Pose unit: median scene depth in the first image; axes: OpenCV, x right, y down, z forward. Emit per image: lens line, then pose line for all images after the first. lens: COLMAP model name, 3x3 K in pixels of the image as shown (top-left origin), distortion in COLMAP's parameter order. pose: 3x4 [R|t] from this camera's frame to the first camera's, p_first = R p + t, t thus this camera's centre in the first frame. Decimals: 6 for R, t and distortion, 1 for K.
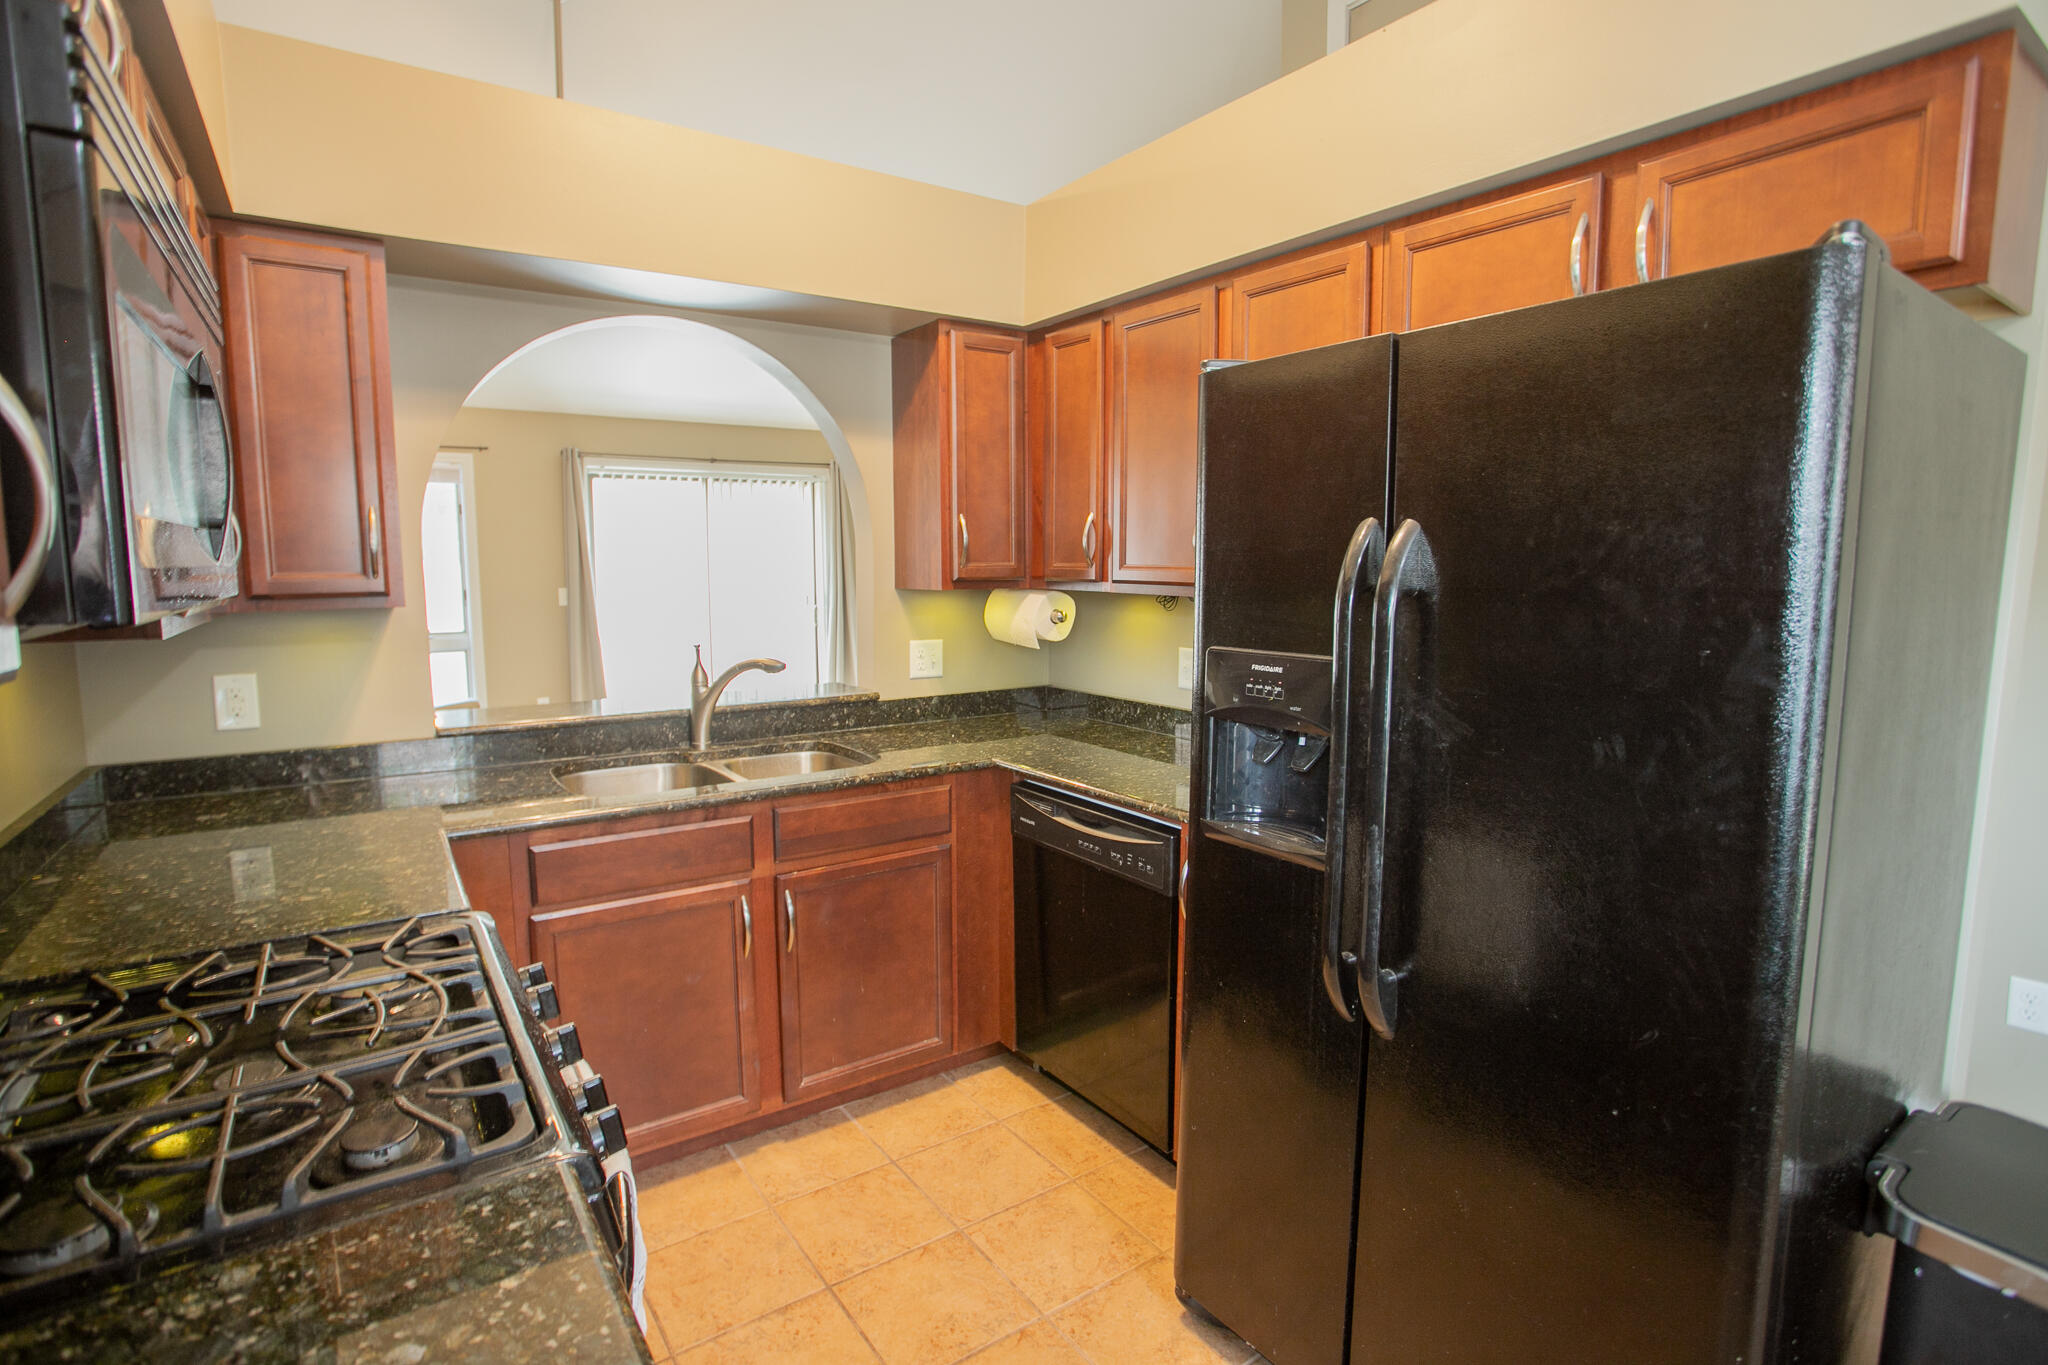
lens RADIAL K [[991.6, 0, 1022.7], [0, 991.6, 678.0], [0, 0, 1]] dist [-0.072303, 0.028802]
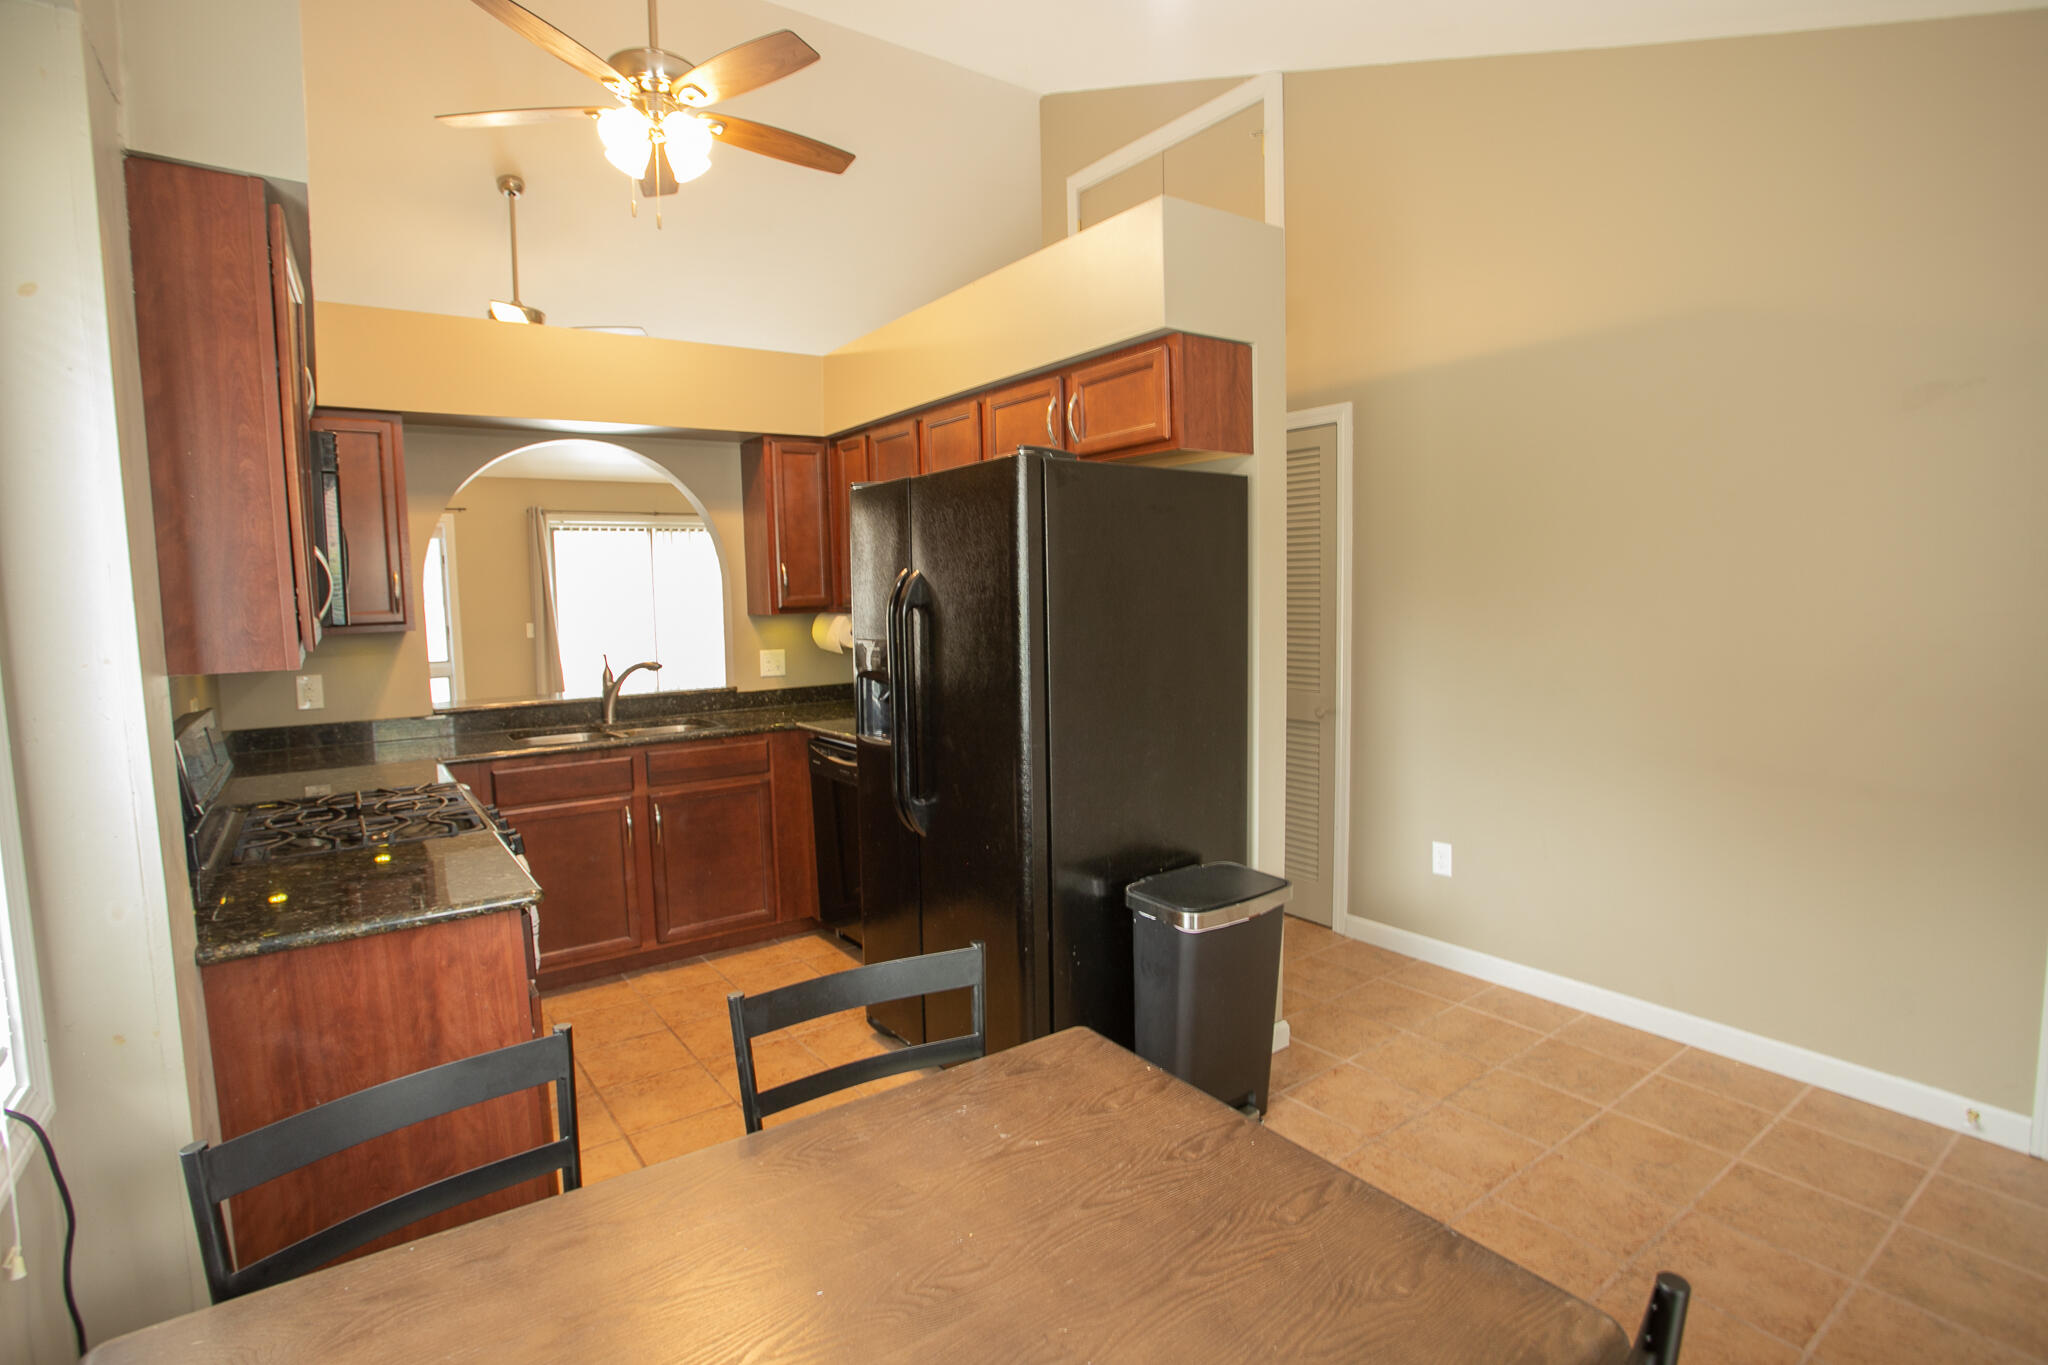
lens RADIAL K [[991.6, 0, 1022.7], [0, 991.6, 678.0], [0, 0, 1]] dist [-0.072303, 0.028802]
pose [[0.999601, -0.023453, 0.015713, 0.295004], [0.023900, 0.999296, -0.028914, 0.063752], [-0.015024, 0.029278, 0.999458, -0.530136]]
